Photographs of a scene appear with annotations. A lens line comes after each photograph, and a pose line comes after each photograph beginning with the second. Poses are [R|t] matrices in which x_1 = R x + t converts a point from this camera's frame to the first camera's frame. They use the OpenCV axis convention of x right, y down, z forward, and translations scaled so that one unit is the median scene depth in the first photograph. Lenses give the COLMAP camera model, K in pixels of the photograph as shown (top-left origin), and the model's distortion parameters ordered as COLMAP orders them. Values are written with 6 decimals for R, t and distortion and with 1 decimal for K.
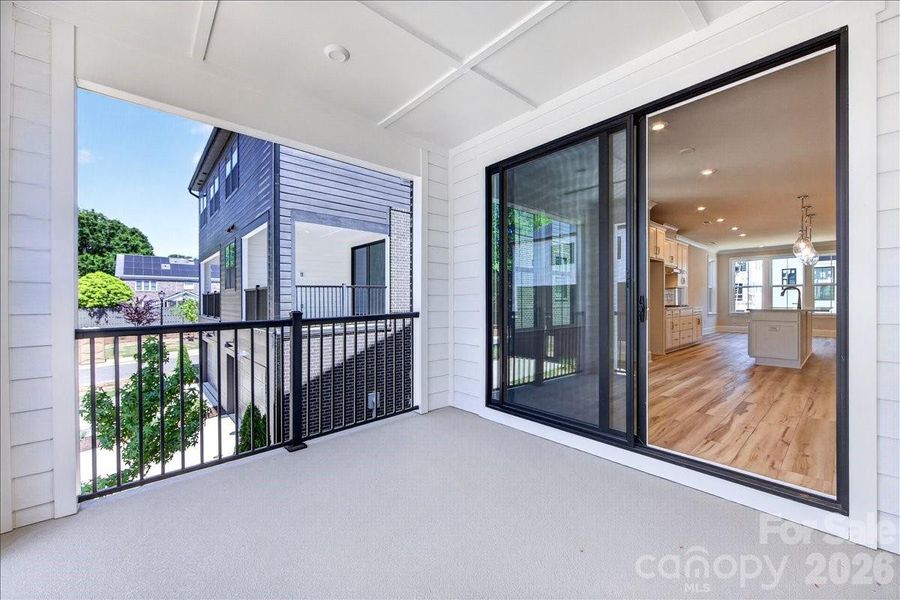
lens RADIAL K [[351.9, 0, 449.3], [0, 351.9, 299.4], [0, 0, 1]] dist [-0.001705, -0.000518]
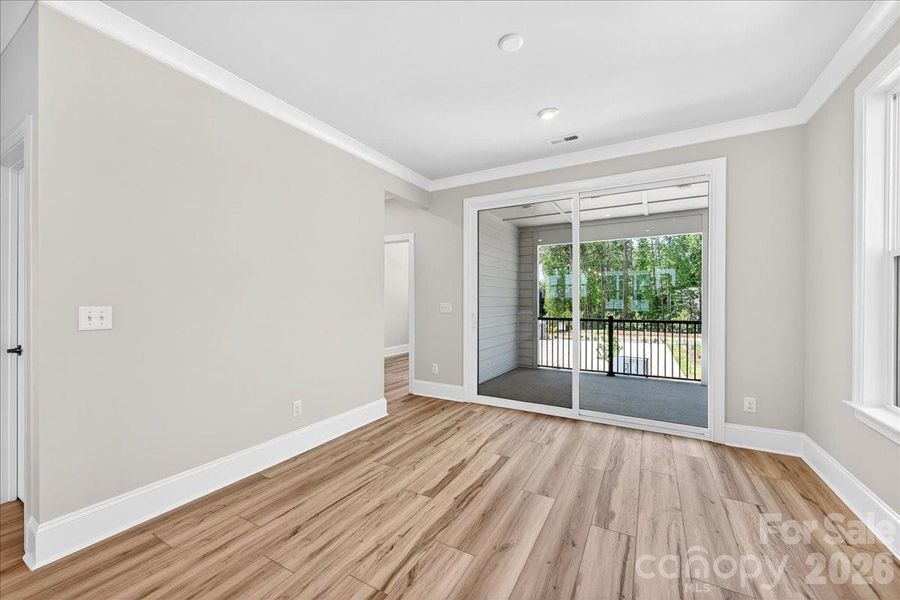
lens RADIAL K [[351.9, 0, 449.3], [0, 351.9, 299.4], [0, 0, 1]] dist [-0.001705, -0.000518]
pose [[-0.947605, -0.000146, -0.319444, 1.373329], [-0.001008, 0.999996, 0.002531, -0.074471], [0.319442, 0.002720, -0.947602, 2.171404]]
